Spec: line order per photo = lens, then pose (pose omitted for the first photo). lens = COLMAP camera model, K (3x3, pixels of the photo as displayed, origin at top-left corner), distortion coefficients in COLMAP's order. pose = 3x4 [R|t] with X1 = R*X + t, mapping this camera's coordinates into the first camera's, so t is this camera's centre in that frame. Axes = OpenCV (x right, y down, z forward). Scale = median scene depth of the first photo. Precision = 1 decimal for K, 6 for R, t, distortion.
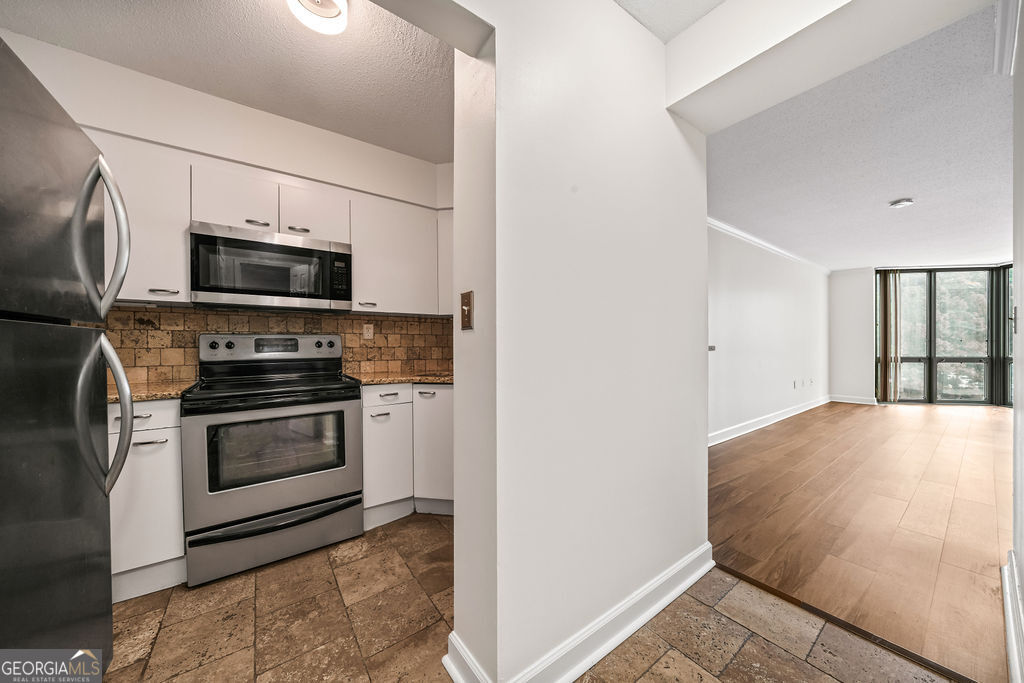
lens RADIAL K [[348.3, 0, 516.1], [0, 348.3, 350.2], [0, 0, 1]] dist [-0.000883, 0.000096]
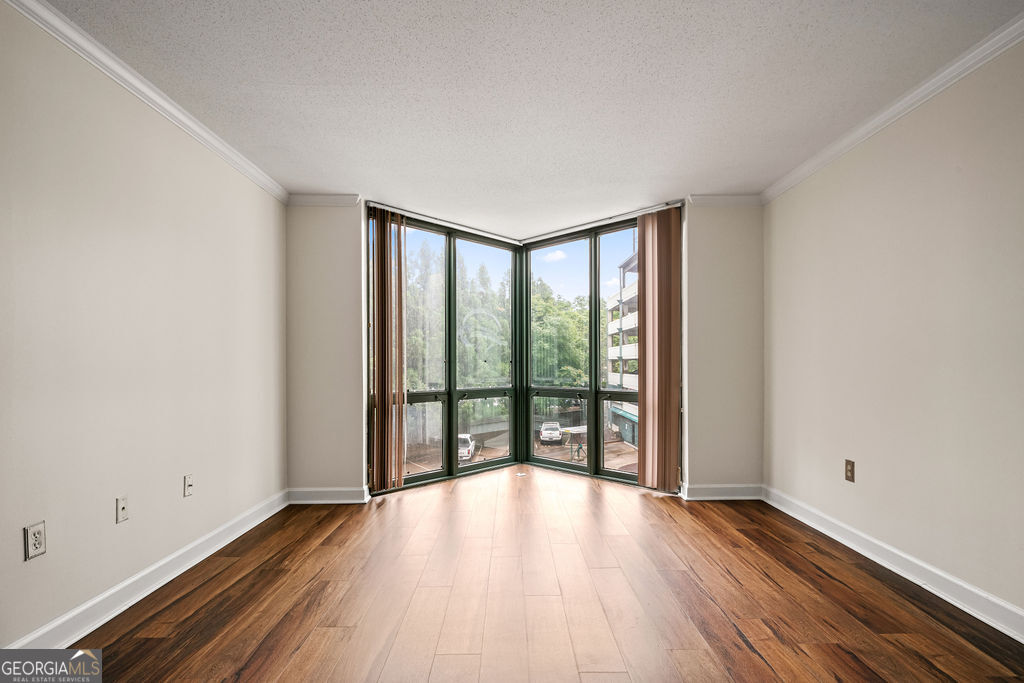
lens RADIAL K [[481.9, 0, 510.2], [0, 481.9, 366.2], [0, 0, 1]] dist [0.000377, 0.000061]
pose [[0.593009, 0.005040, 0.805180, 0.636327], [0.011074, 0.999835, -0.014414, -0.006741], [-0.805120, 0.017464, 0.592855, 0.474312]]
